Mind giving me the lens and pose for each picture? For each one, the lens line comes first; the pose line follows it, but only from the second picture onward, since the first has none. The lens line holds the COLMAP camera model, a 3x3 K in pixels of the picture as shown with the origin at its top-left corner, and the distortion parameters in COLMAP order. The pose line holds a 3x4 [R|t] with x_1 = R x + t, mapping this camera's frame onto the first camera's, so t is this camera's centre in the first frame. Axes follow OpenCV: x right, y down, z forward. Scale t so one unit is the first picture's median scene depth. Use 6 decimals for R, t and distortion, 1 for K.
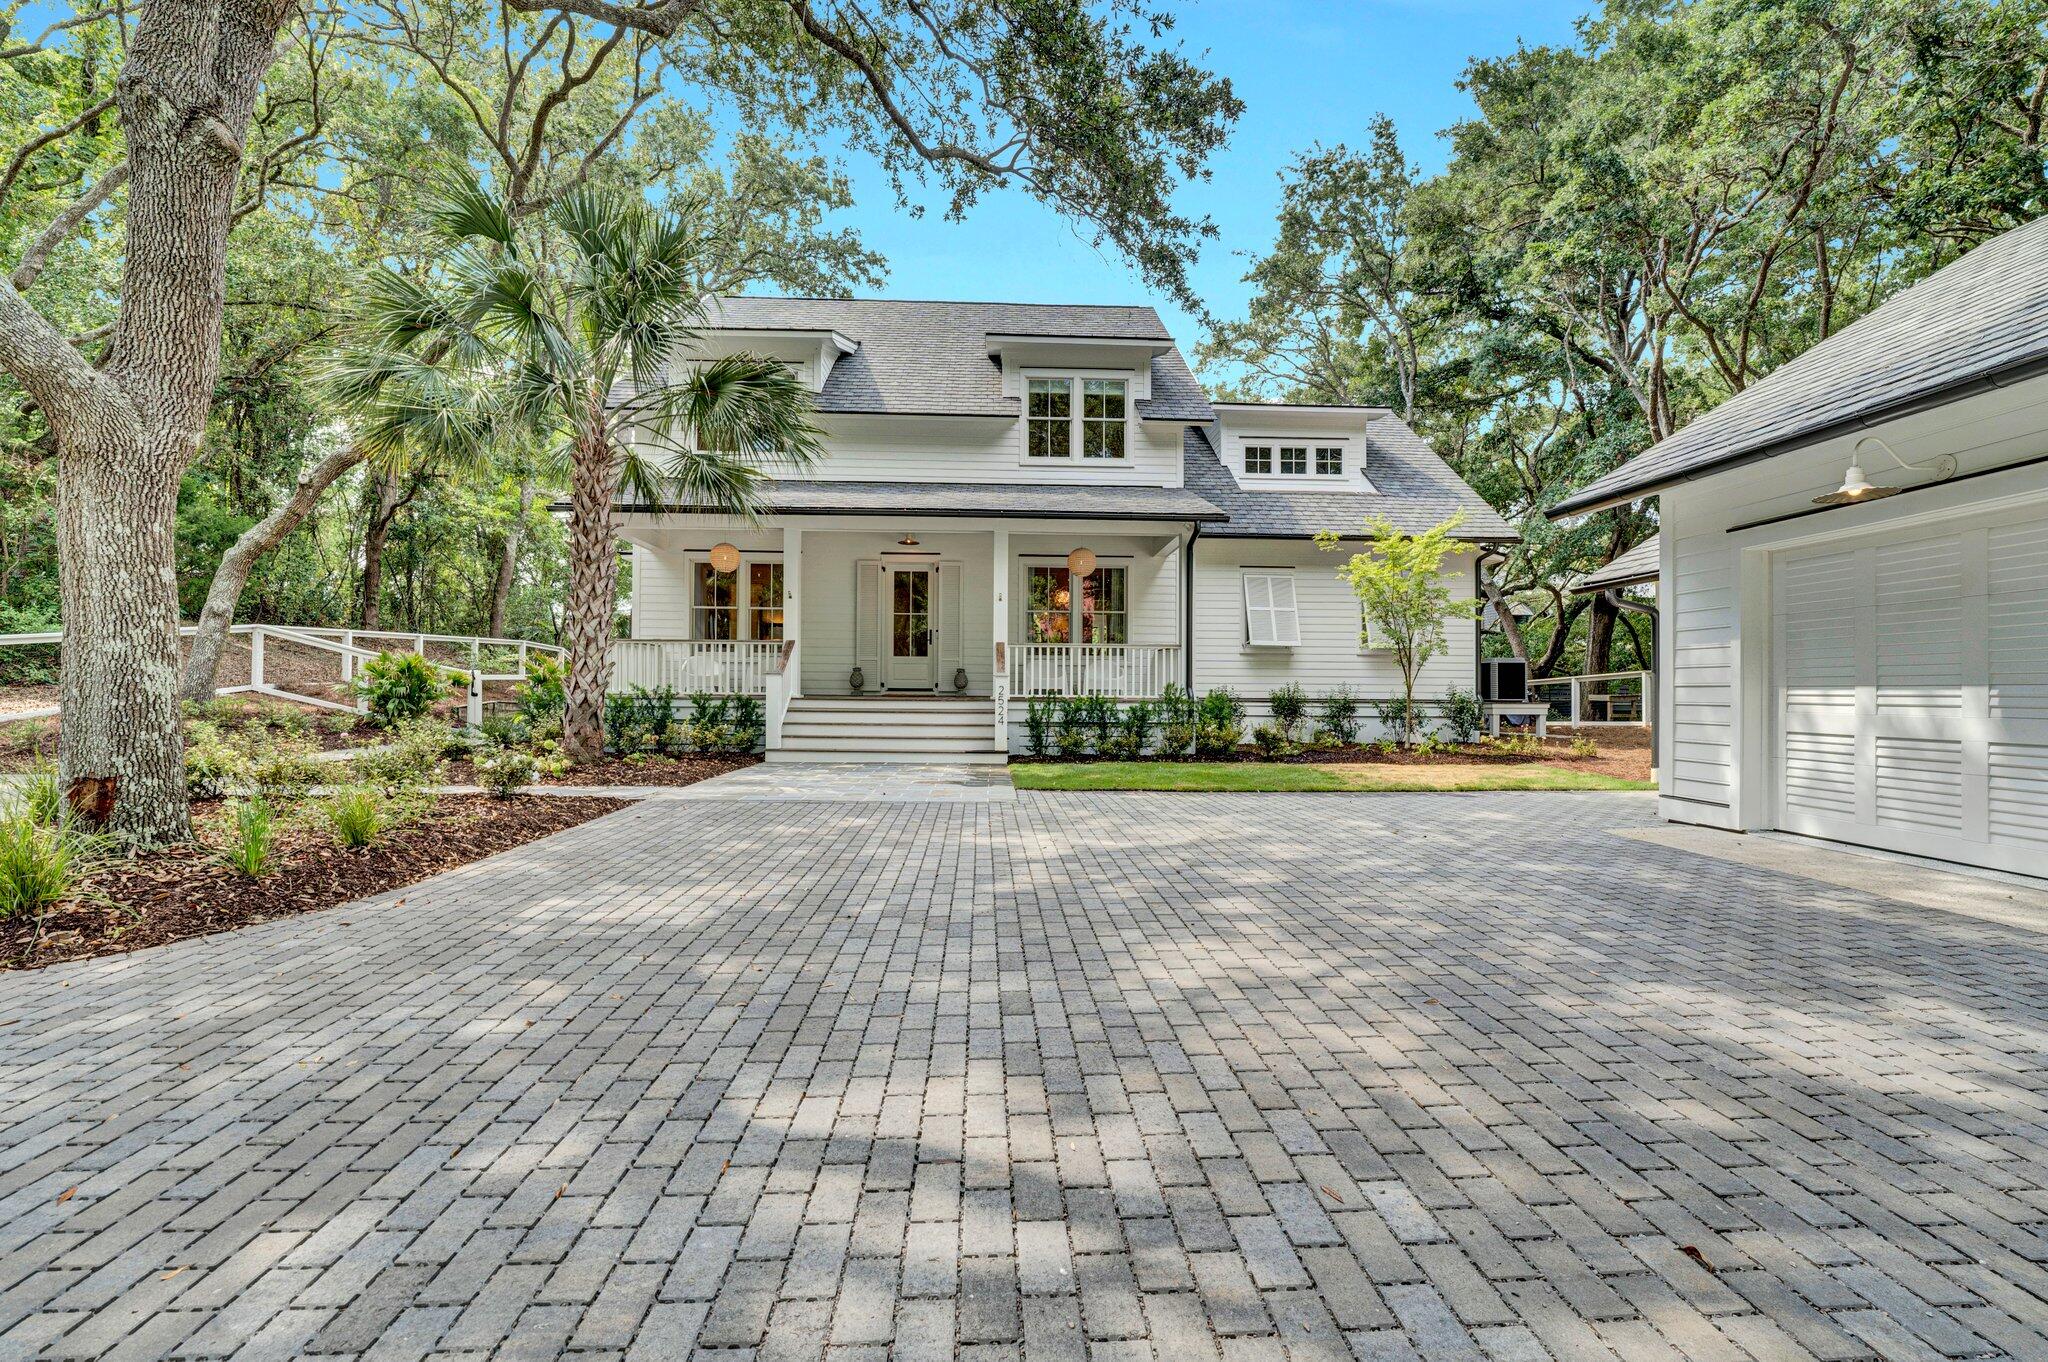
lens RADIAL K [[838.0, 0, 1025.9], [0, 838.0, 685.6], [0, 0, 1]] dist [-0.016339, -0.000009]
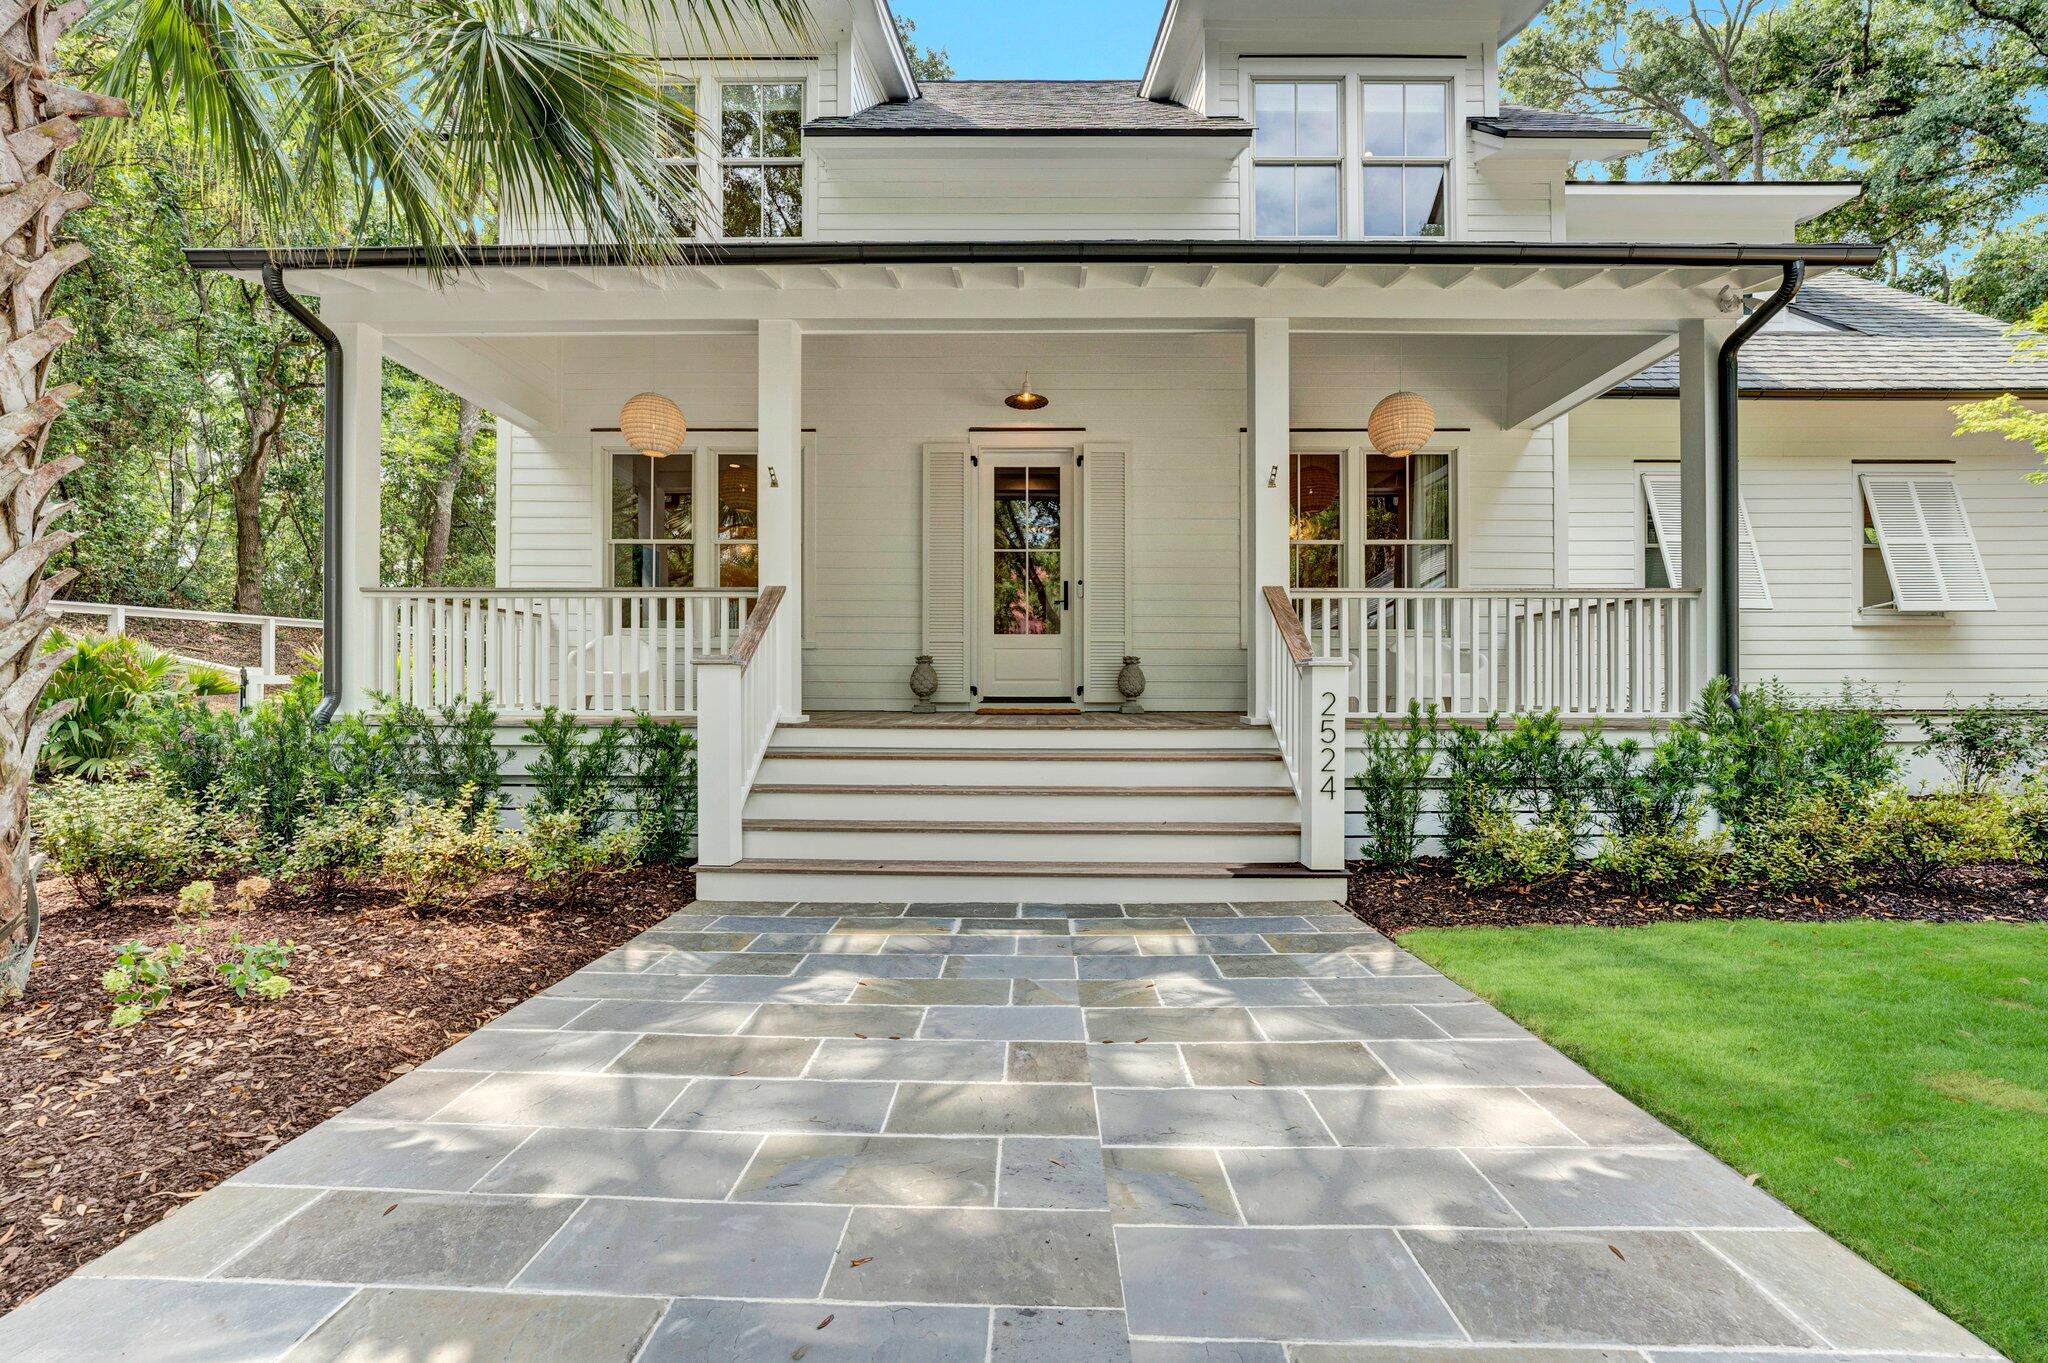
lens RADIAL K [[838.0, 0, 1013.5], [0, 838.0, 676.6], [0, 0, 1]] dist [-0.016339, -0.000009]
pose [[0.997771, -0.009332, -0.066073, -0.120220], [0.008157, 0.999804, -0.018022, 0.000149], [0.066228, 0.017443, 0.997652, 0.529902]]
